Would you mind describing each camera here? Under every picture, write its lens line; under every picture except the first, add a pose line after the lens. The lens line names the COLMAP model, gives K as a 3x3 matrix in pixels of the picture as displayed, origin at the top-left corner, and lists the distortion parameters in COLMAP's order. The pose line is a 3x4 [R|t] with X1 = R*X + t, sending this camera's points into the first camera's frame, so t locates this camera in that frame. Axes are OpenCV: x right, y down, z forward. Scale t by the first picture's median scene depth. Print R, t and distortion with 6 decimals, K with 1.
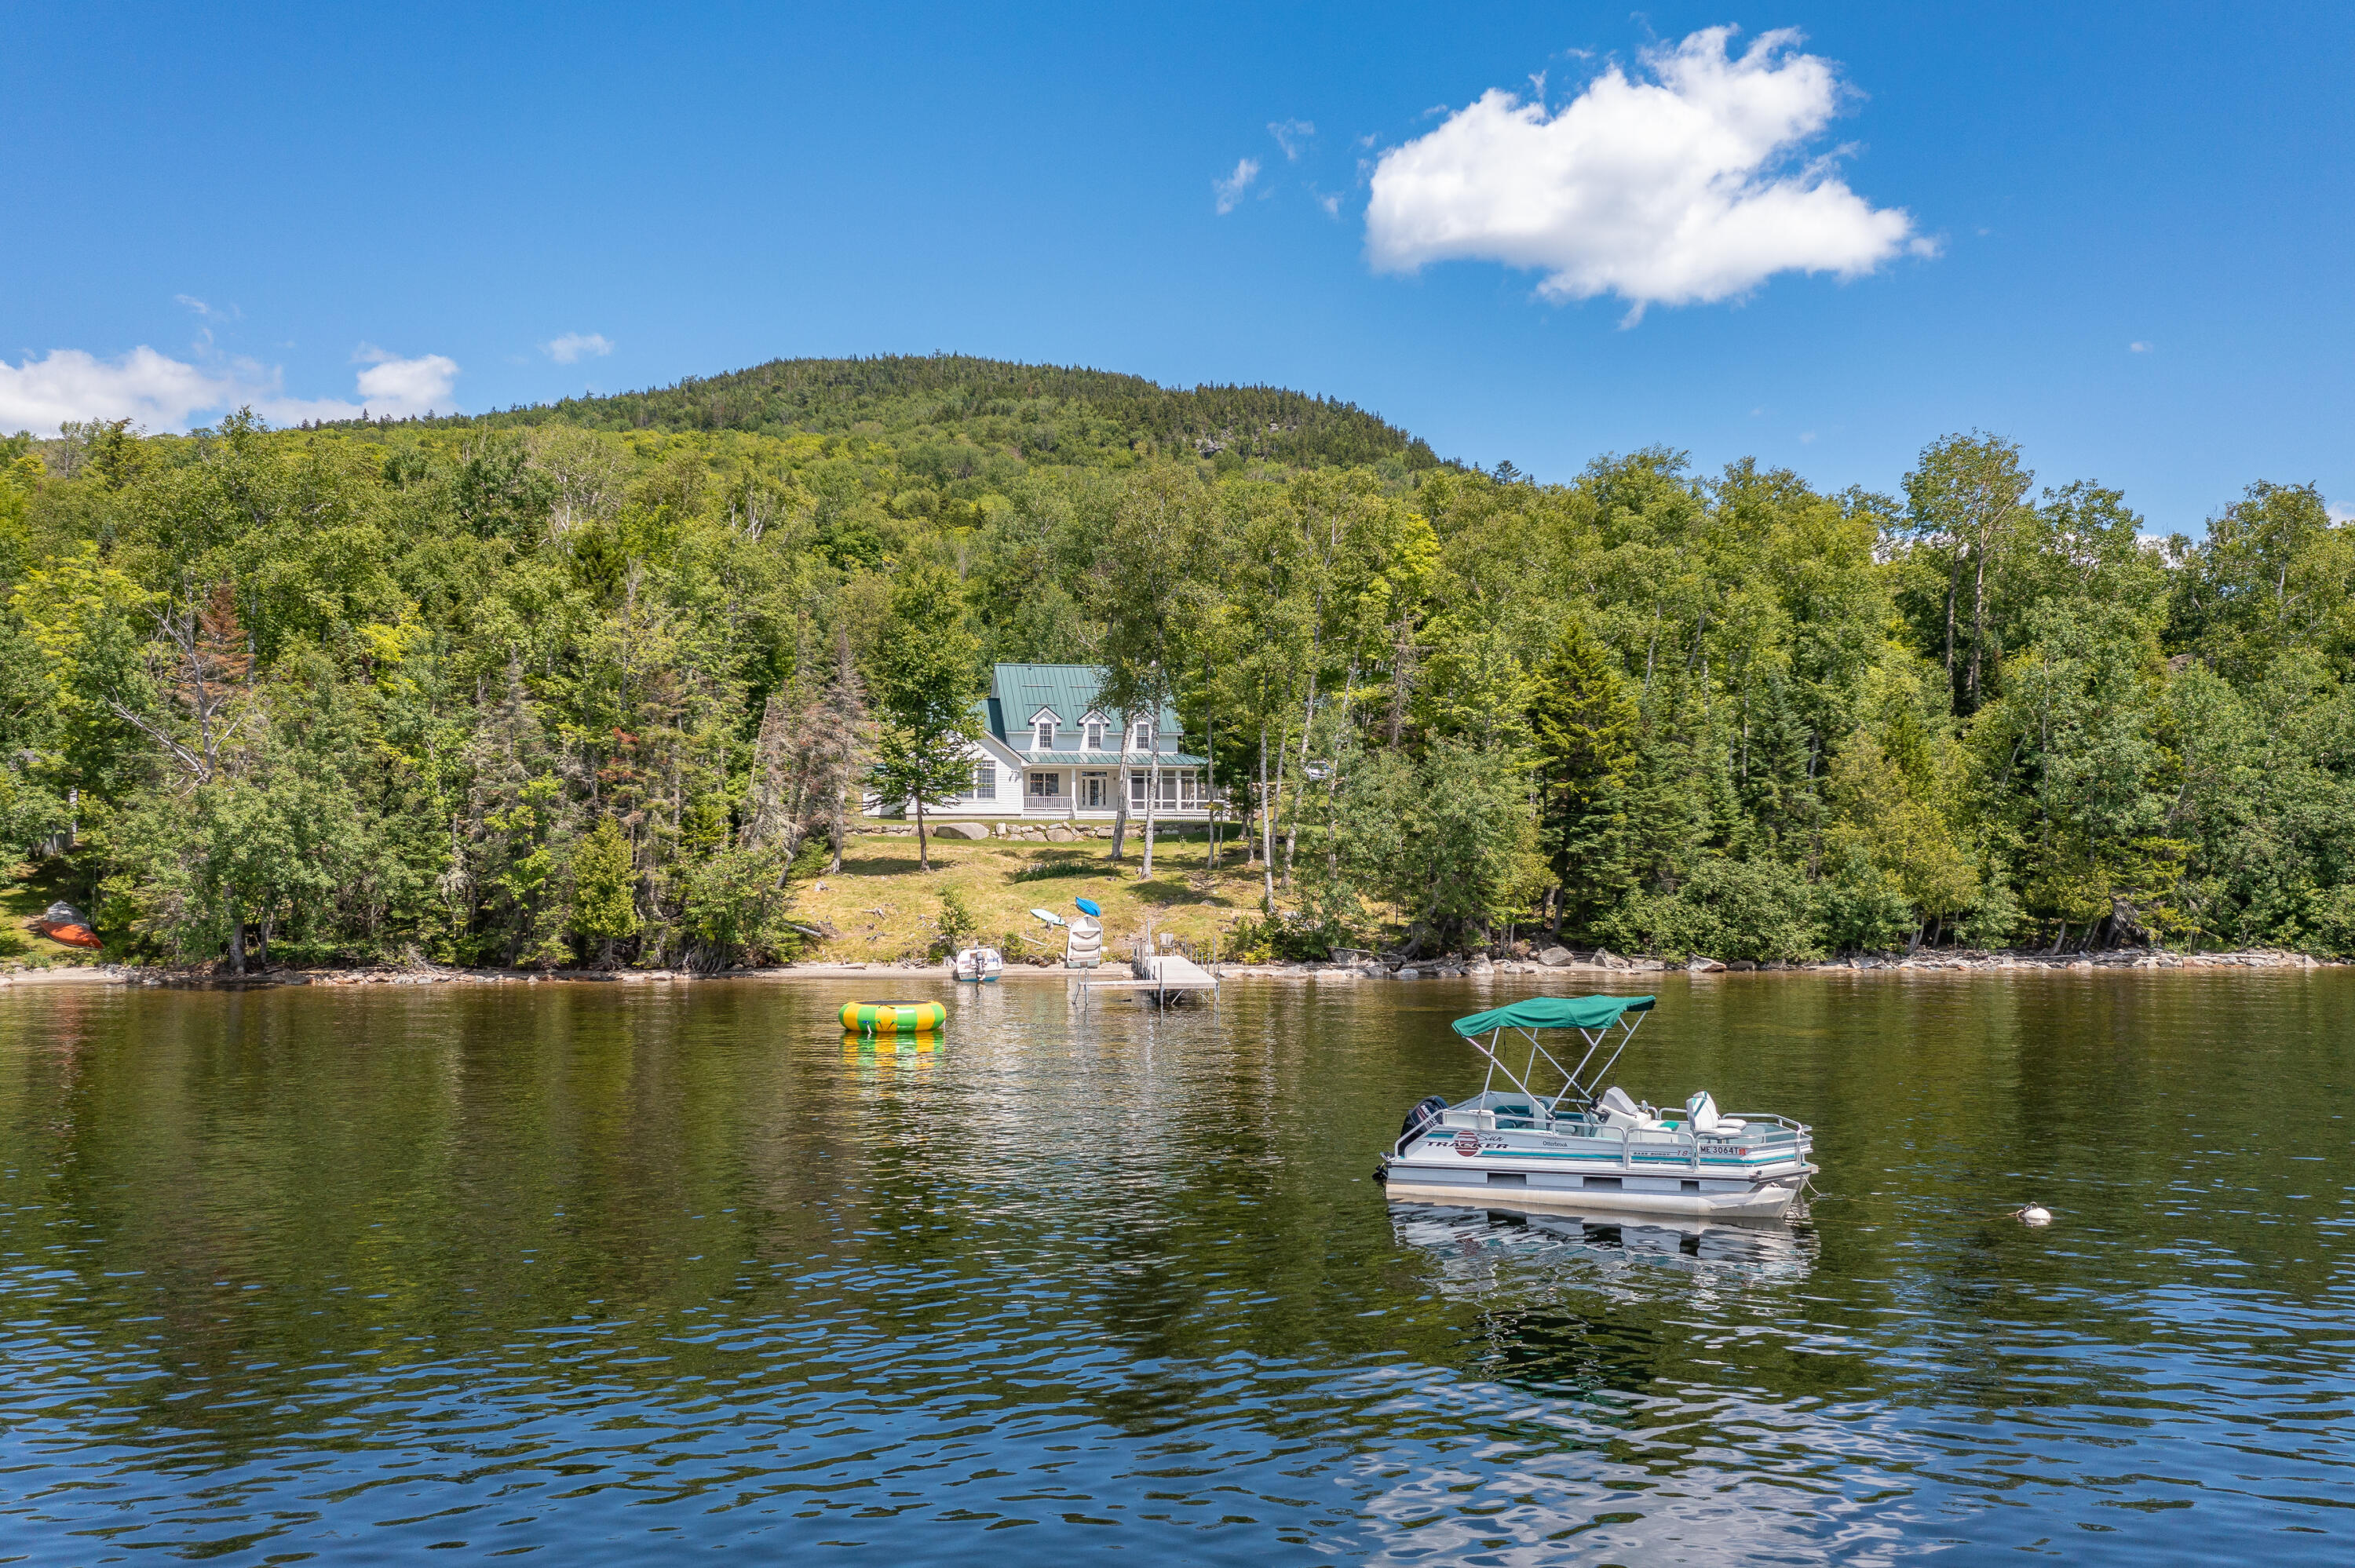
lens RADIAL K [[1936.9, 0, 1167.7], [0, 1936.9, 783.2], [0, 0, 1]] dist [0.004490, -0.000763]
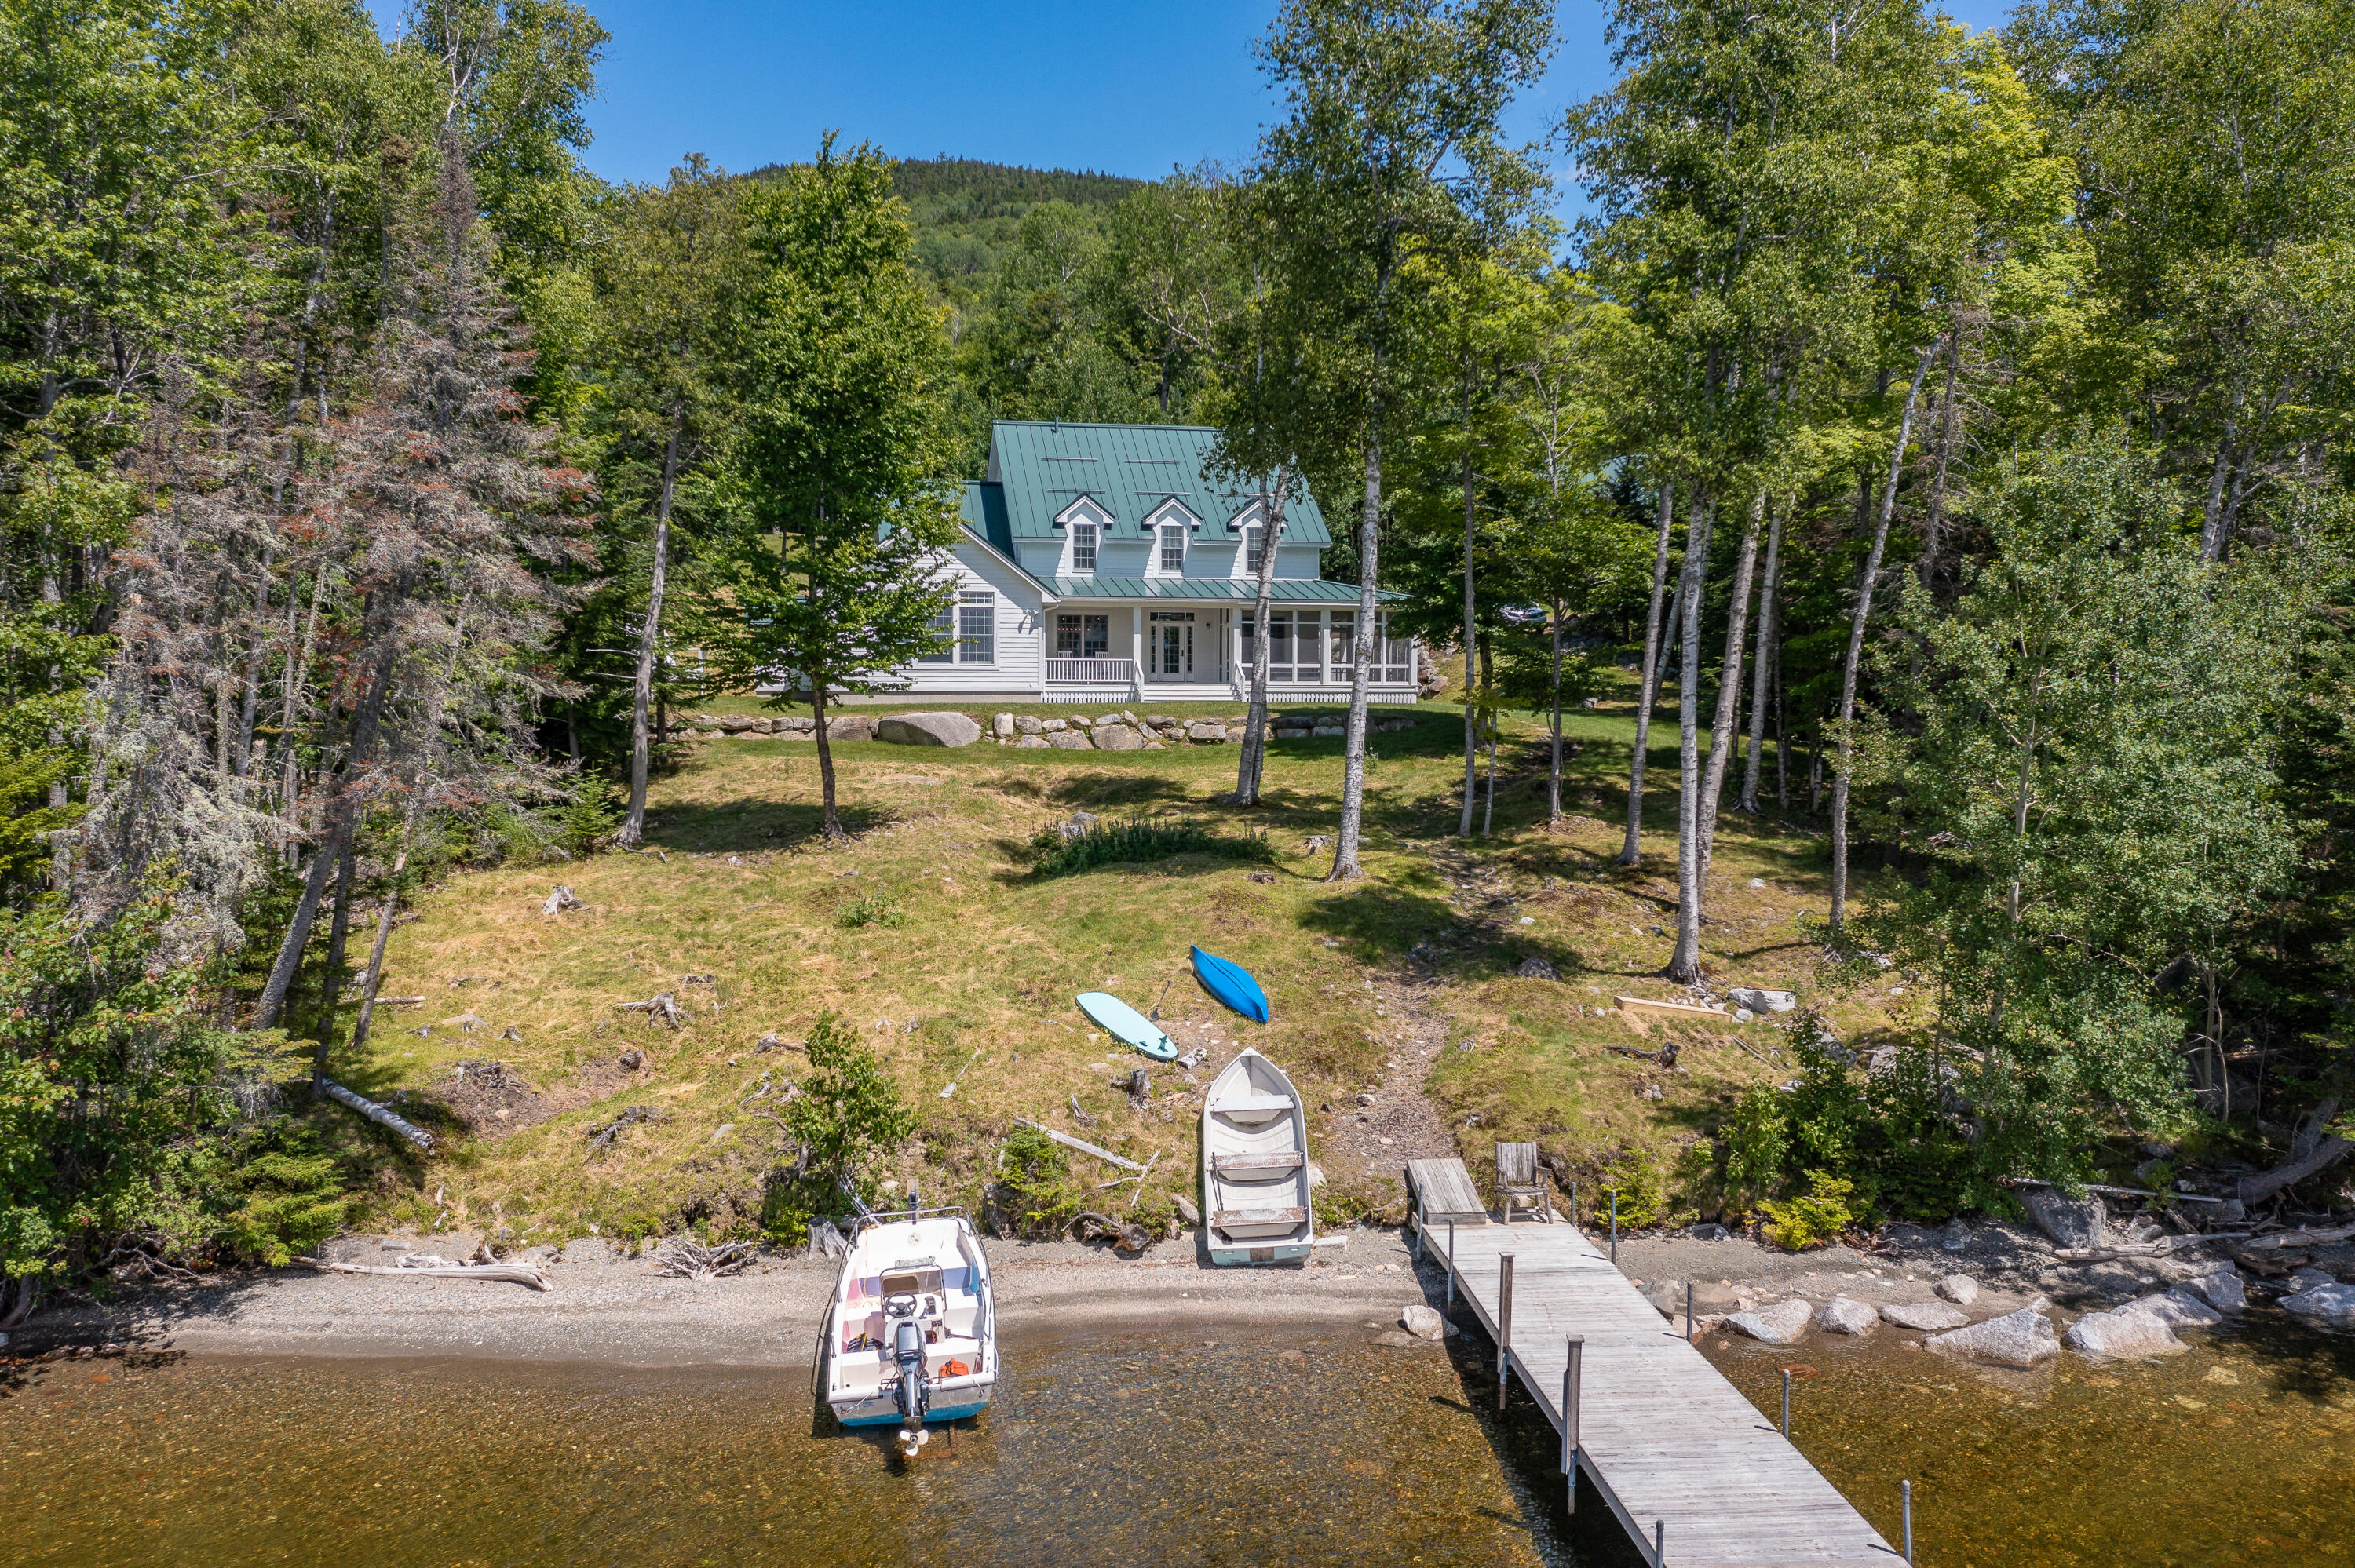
lens RADIAL K [[1890.1, 0, 1161.9], [0, 1890.1, 783.0], [0, 0, 1]] dist [-0.008363, -0.001374]
pose [[0.999973, 0.003134, -0.006703, -0.055147], [-0.002525, 0.996033, 0.088948, -0.008029], [0.006955, -0.088929, 0.996014, 0.677438]]
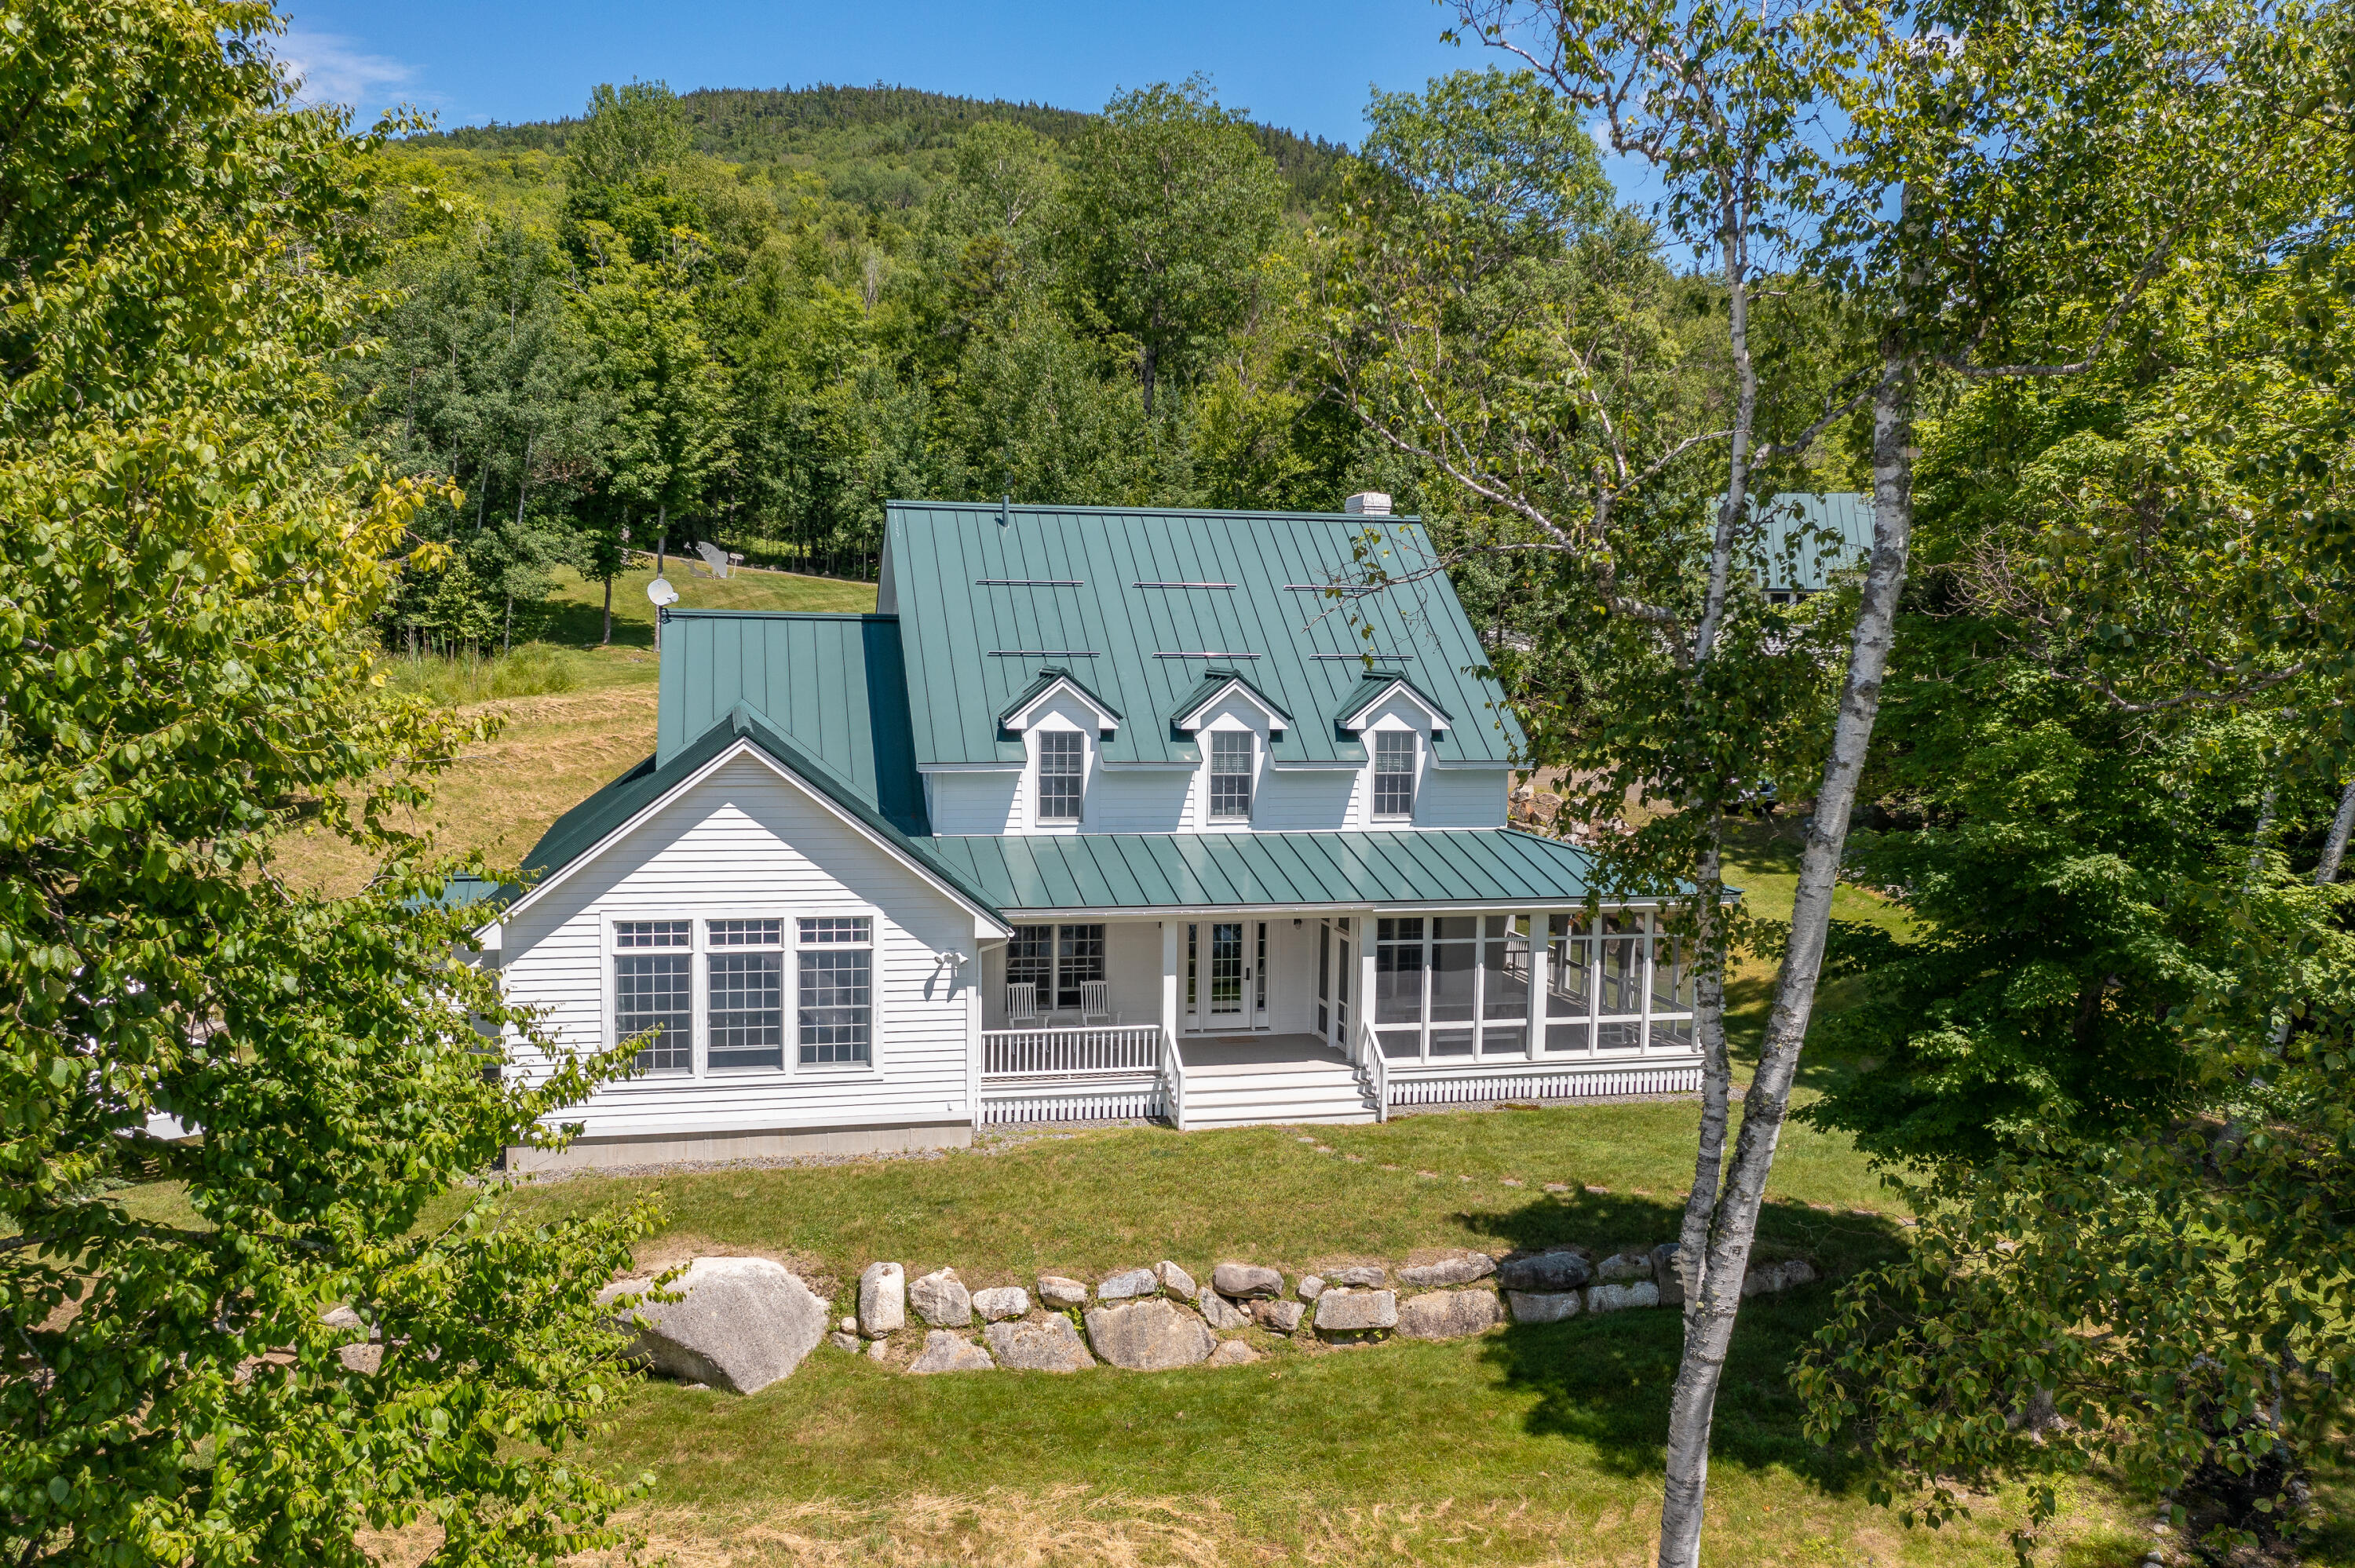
lens RADIAL K [[1865.3, 0, 1176.1], [0, 1865.3, 734.7], [0, 0, 1]] dist [-0.010731, -0.004096]
pose [[0.999296, 0.011406, 0.035734, -0.083335], [-0.014918, 0.994916, 0.099598, -0.085546], [-0.034416, -0.100061, 0.994386, 1.086051]]
